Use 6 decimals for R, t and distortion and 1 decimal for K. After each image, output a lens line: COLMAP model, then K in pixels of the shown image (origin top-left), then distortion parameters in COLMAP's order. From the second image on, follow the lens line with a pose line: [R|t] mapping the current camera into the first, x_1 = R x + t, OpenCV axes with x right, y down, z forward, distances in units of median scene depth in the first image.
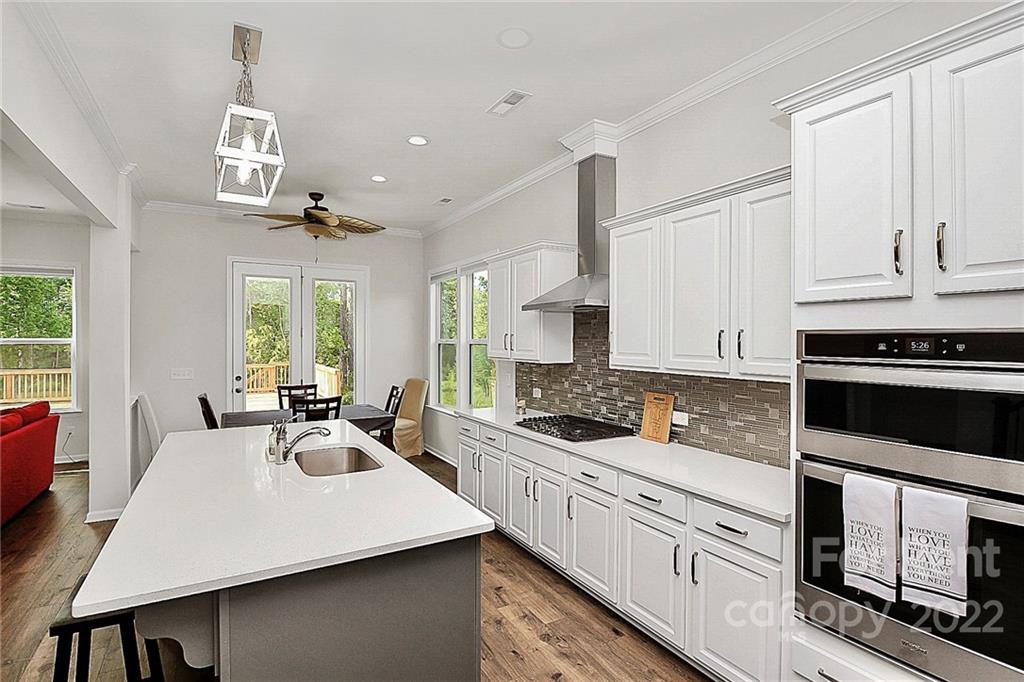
lens RADIAL K [[507.0, 0, 500.4], [0, 507.0, 341.5], [0, 0, 1]] dist [-0.000251, -0.000259]
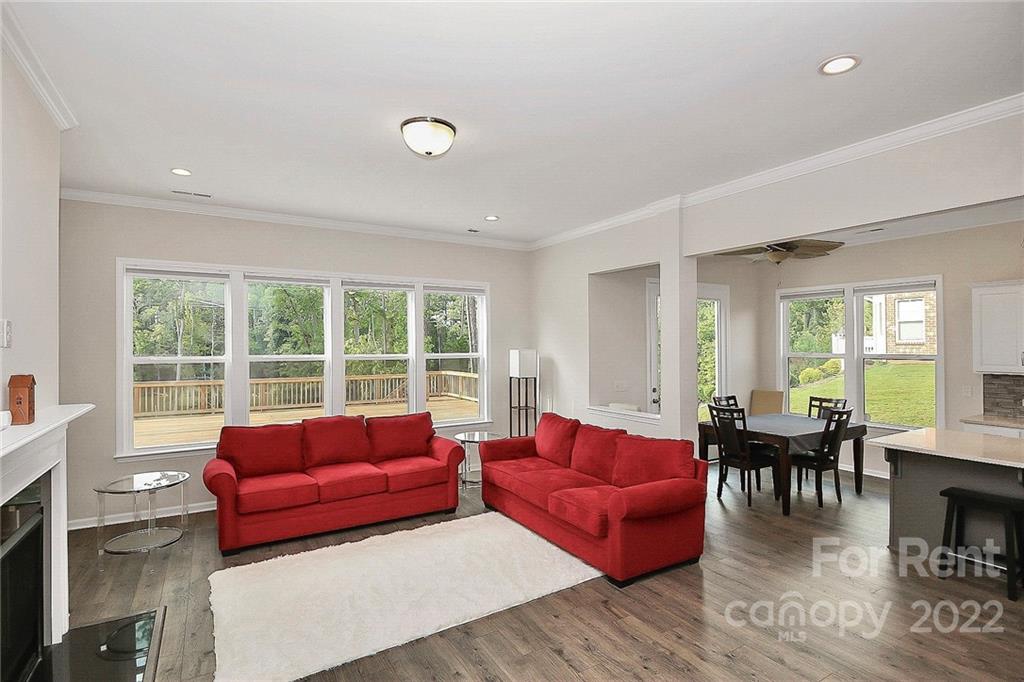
lens RADIAL K [[505.4, 0, 512.0], [0, 505.4, 341.0], [0, 0, 1]] dist [0.004384, 0.000524]
pose [[0.999313, -0.002180, 0.036988, -1.054846], [0.002742, 0.999882, -0.015134, -0.020119], [-0.036950, 0.015225, 0.999201, -0.077326]]
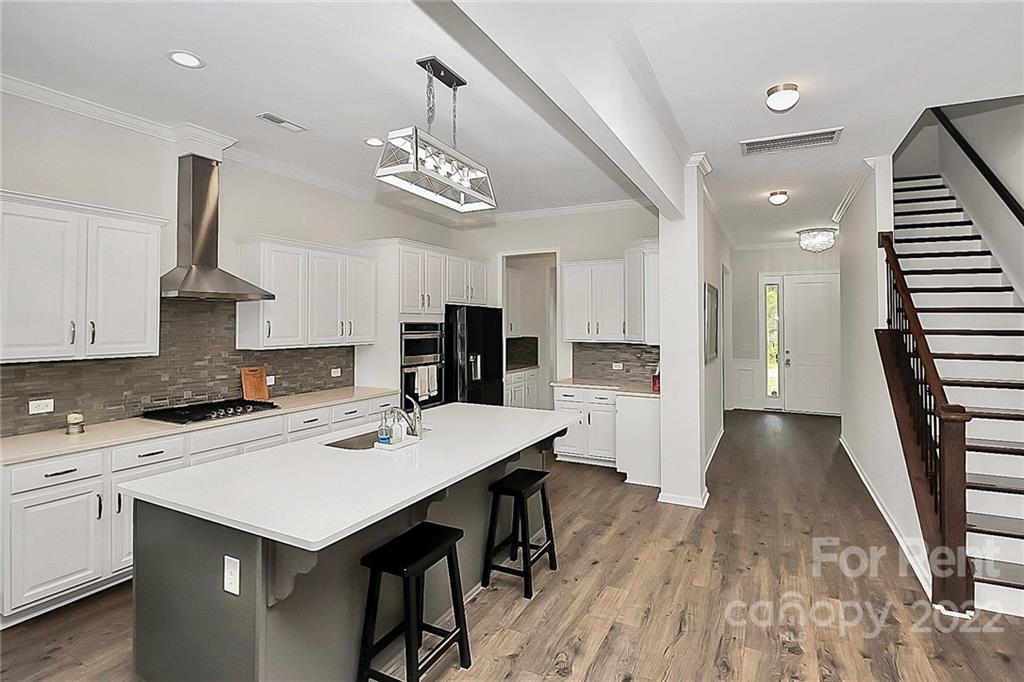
lens RADIAL K [[507.1, 0, 510.5], [0, 507.1, 310.4], [0, 0, 1]] dist [-0.004663, -0.000385]
pose [[-0.552908, 0.019810, 0.833006, -0.797648], [0.006395, 0.999789, -0.019531, -0.010901], [-0.833217, -0.005472, -0.552918, 0.785380]]
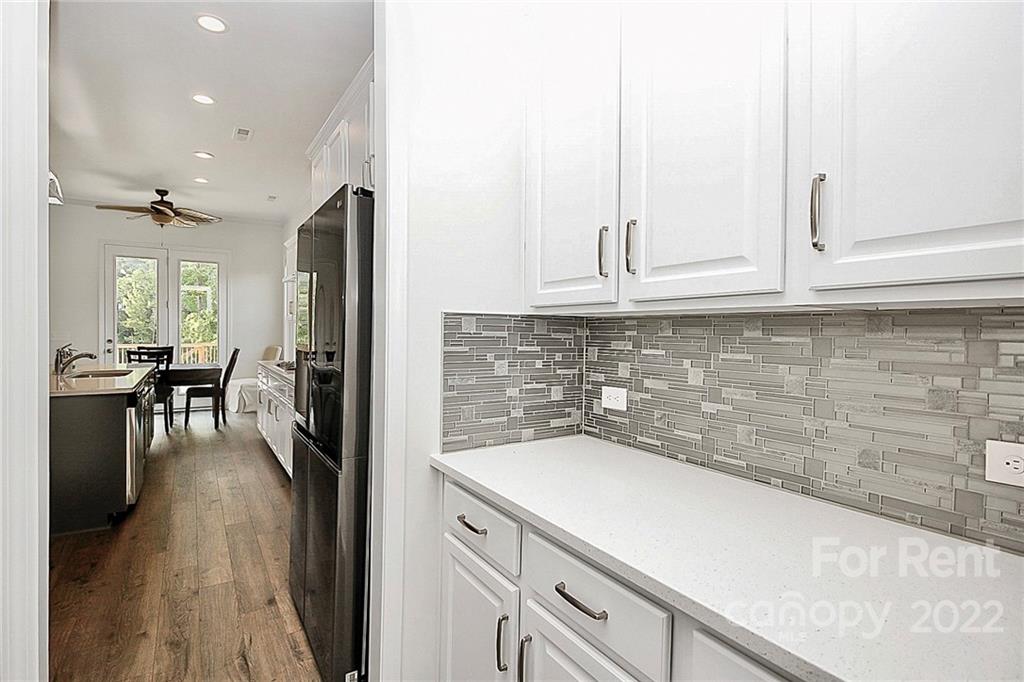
lens RADIAL K [[512.4, 0, 527.7], [0, 512.4, 340.2], [0, 0, 1]] dist [-0.000568, -0.036399]
pose [[0.996874, 0.011408, 0.078182, 0.468874], [-0.012157, 0.999885, 0.009109, 0.058275], [-0.078069, -0.010031, 0.996898, -0.333959]]
